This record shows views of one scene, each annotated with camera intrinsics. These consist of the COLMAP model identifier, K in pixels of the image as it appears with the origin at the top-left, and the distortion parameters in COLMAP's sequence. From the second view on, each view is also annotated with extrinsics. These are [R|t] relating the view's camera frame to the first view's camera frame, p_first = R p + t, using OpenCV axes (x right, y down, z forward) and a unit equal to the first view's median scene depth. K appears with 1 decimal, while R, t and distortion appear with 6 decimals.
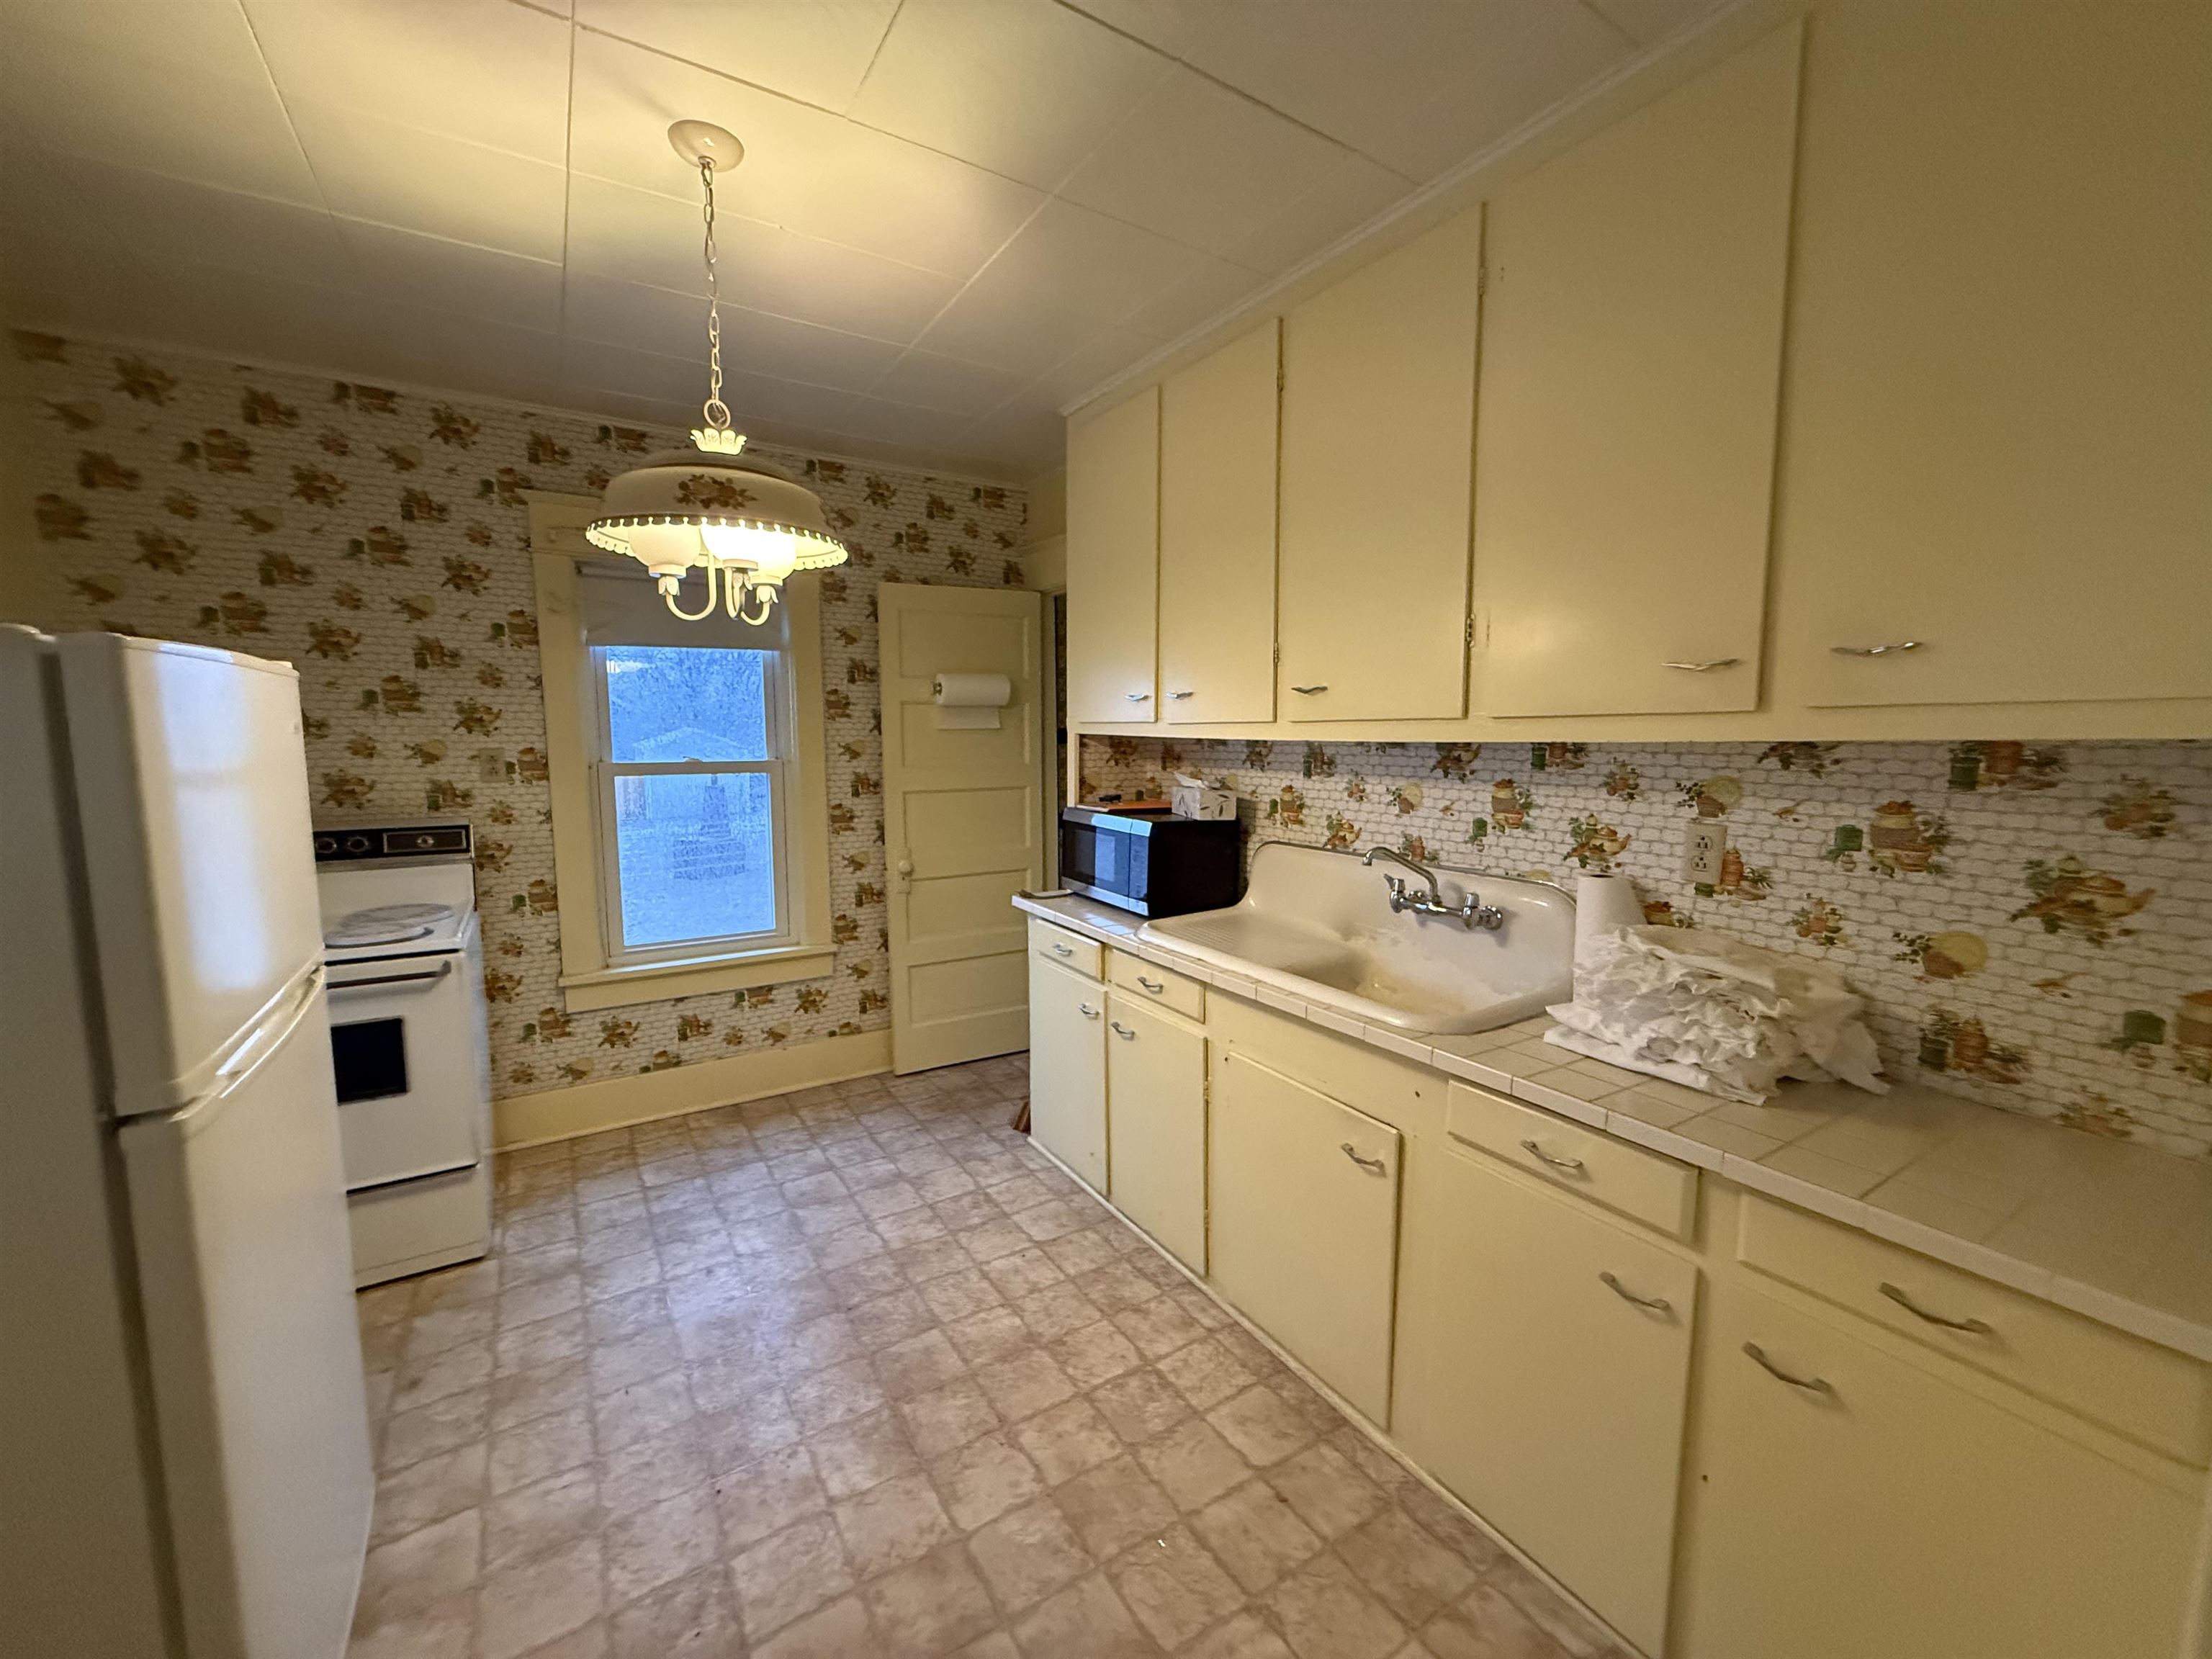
lens RADIAL K [[872.7, 0, 1105.9], [0, 872.7, 829.8], [0, 0, 1]] dist [-0.000293, 0.000385]
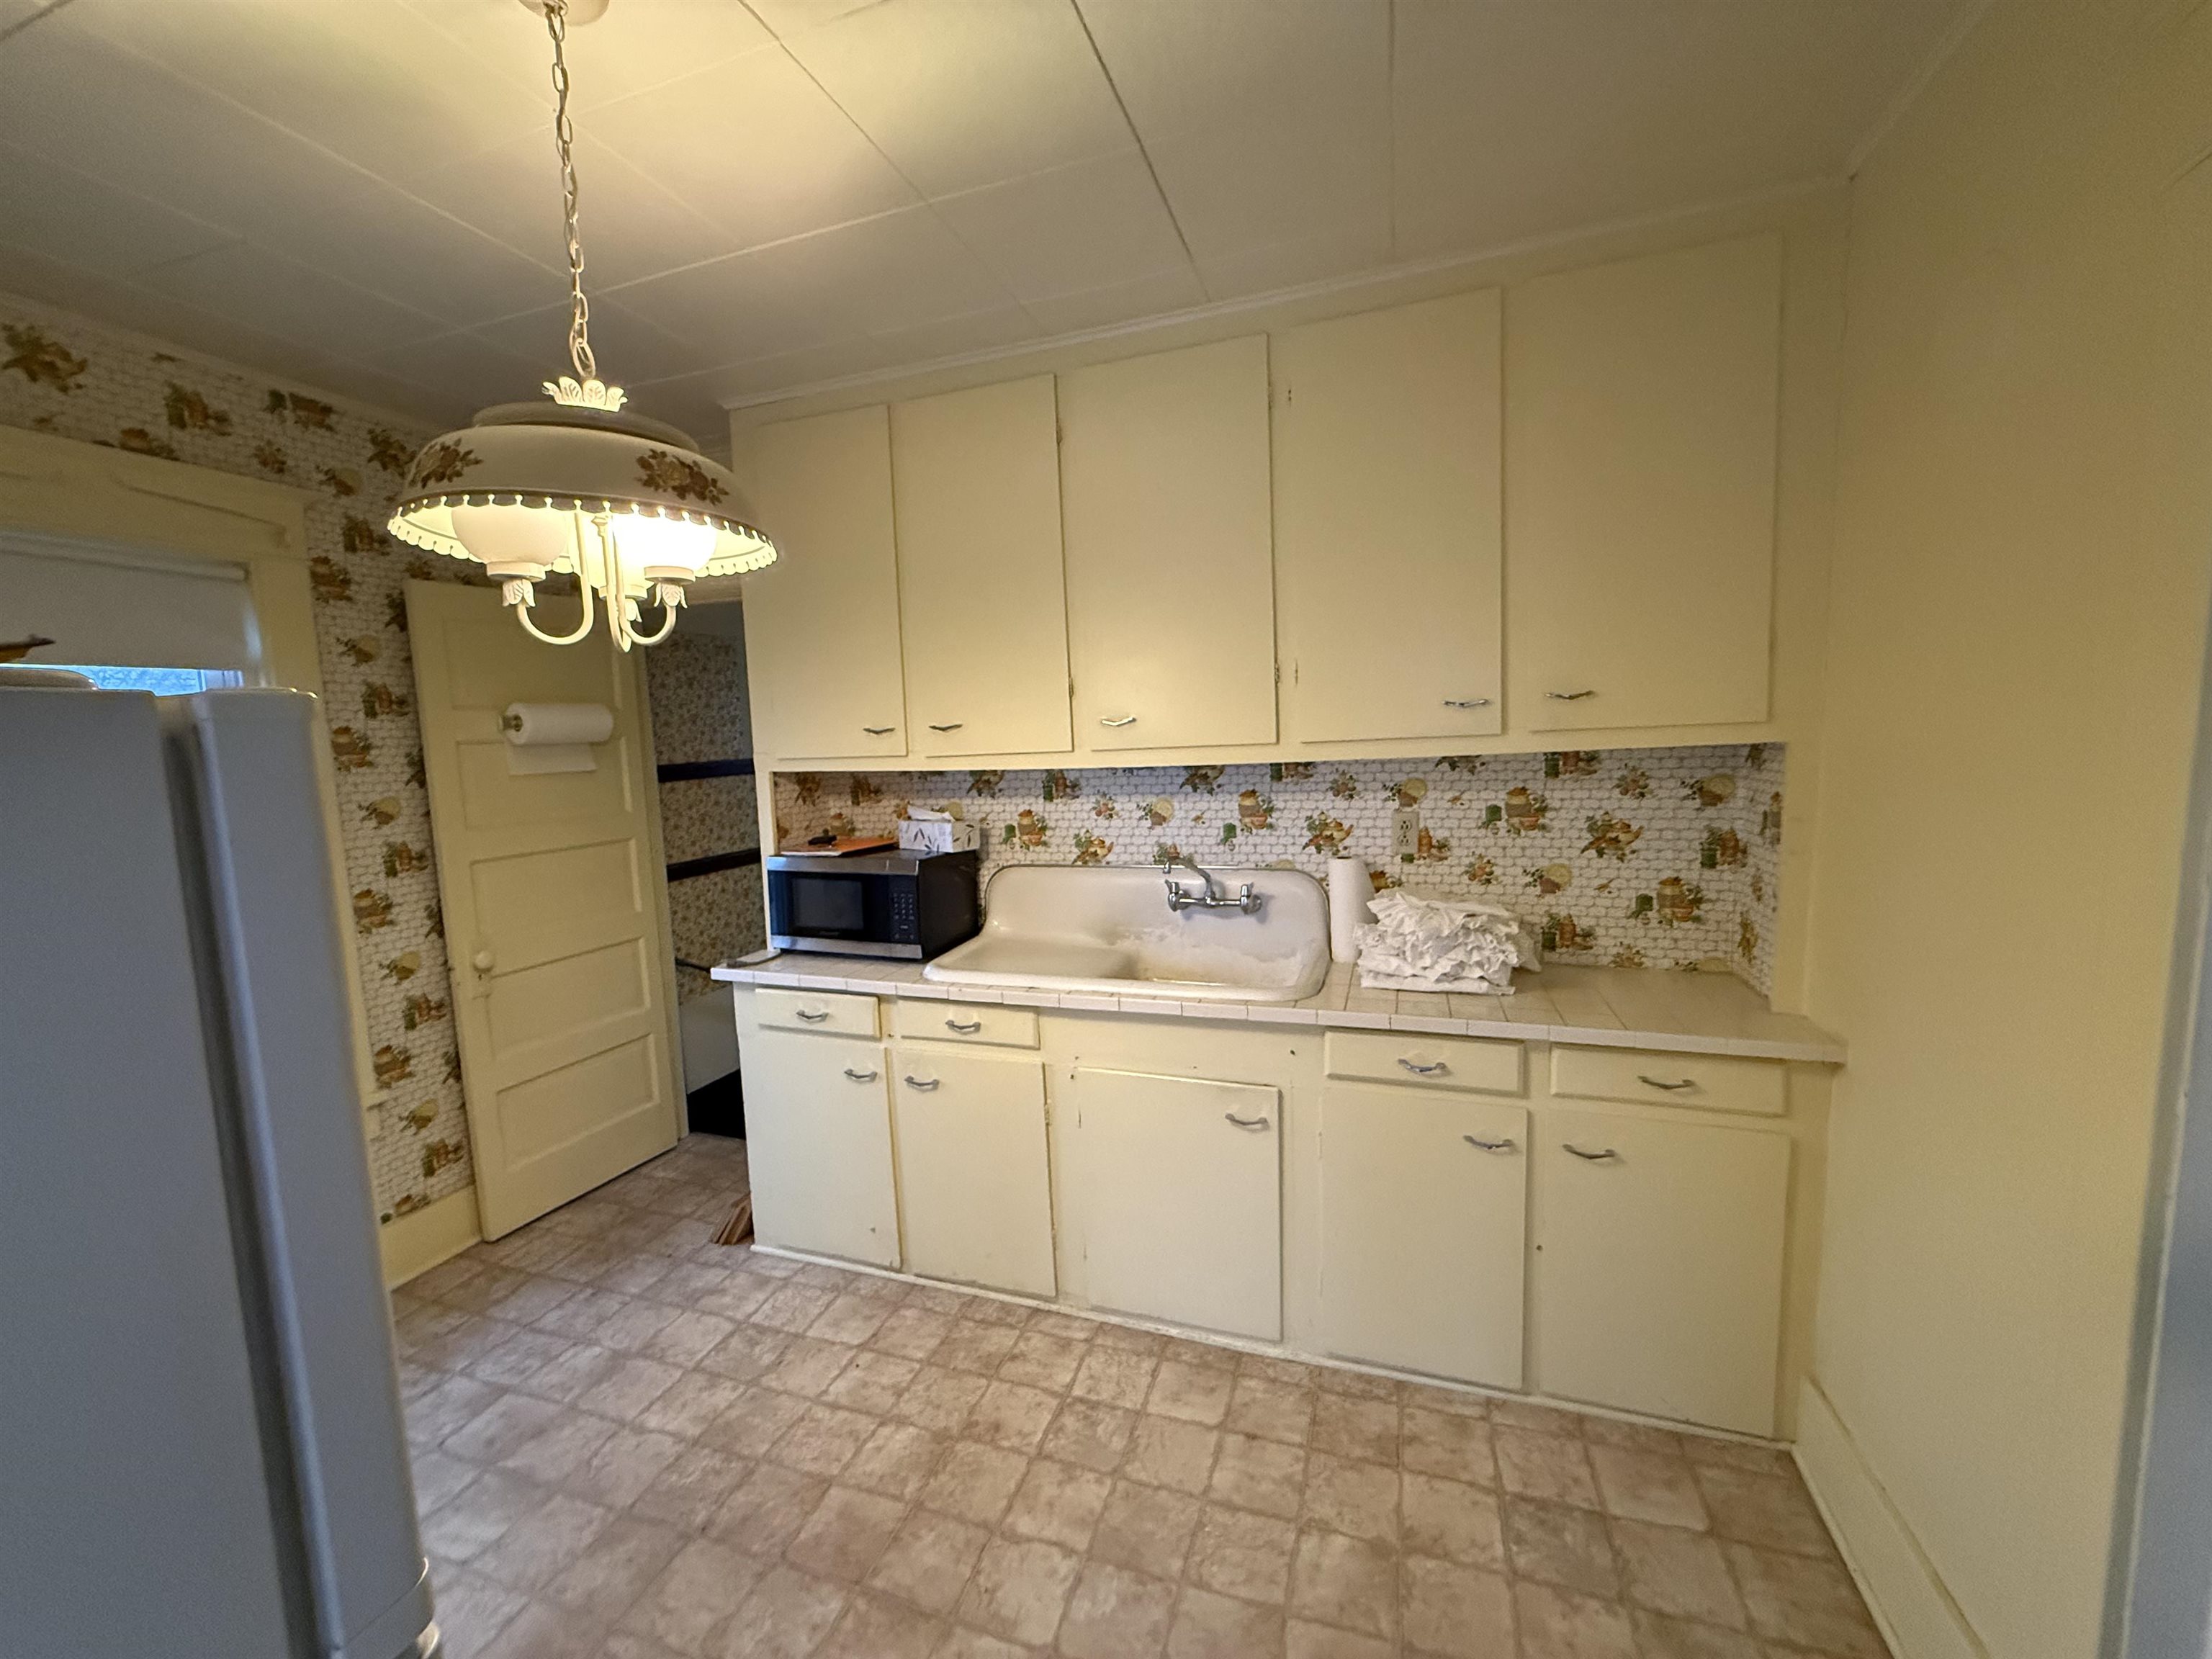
lens RADIAL K [[872.7, 0, 1089.2], [0, 872.7, 829.5], [0, 0, 1]] dist [-0.000293, 0.000385]
pose [[0.784437, -0.096223, 0.612698, -0.455397], [0.108130, 0.993980, 0.017664, -0.045764], [-0.610710, 0.052394, 0.790119, 0.152315]]
